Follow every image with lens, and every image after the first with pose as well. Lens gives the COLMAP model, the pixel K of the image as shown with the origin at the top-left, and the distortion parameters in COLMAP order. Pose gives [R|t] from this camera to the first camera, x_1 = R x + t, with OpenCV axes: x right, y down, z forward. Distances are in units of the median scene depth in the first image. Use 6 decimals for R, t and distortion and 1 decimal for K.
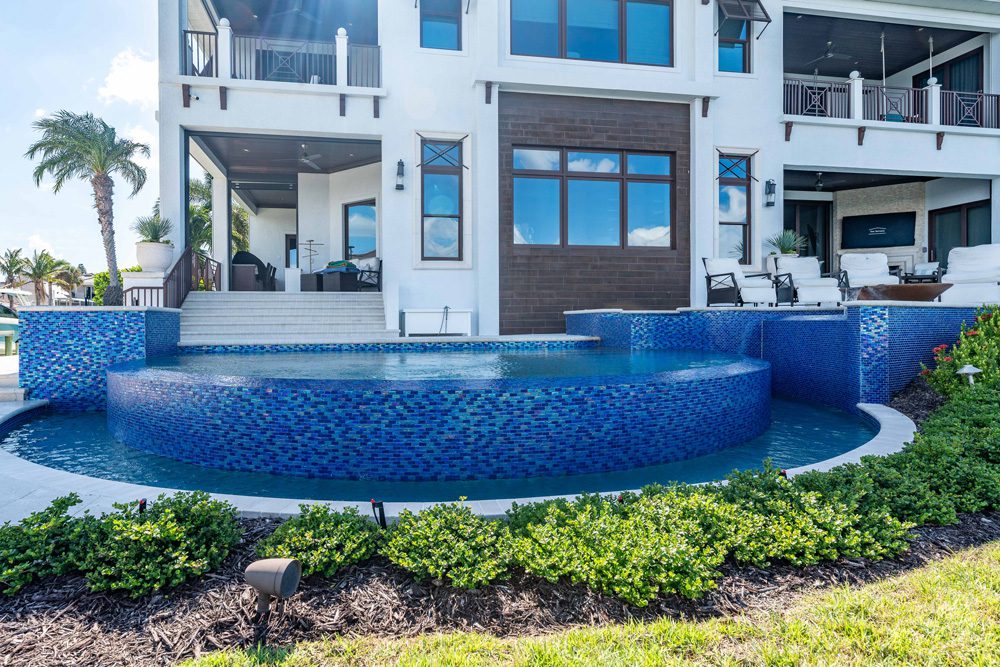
lens RADIAL K [[594.8, 0, 500.2], [0, 594.8, 332.6], [0, 0, 1]] dist [-0.006221, 0.000078]
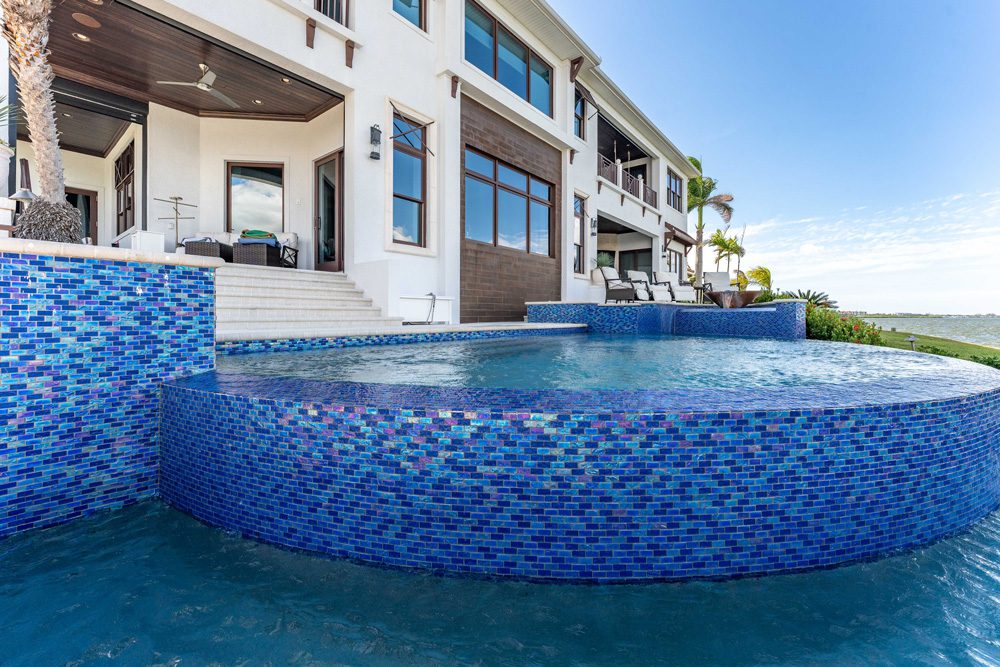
lens RADIAL K [[419.8, 0, 508.0], [0, 419.8, 318.9], [0, 0, 1]] dist [0.002842, 0.000037]
pose [[0.744939, 0.004380, 0.667118, -0.429317], [0.004380, 0.999925, -0.011456, 0.005246], [-0.667118, 0.011456, 0.744864, 0.400004]]
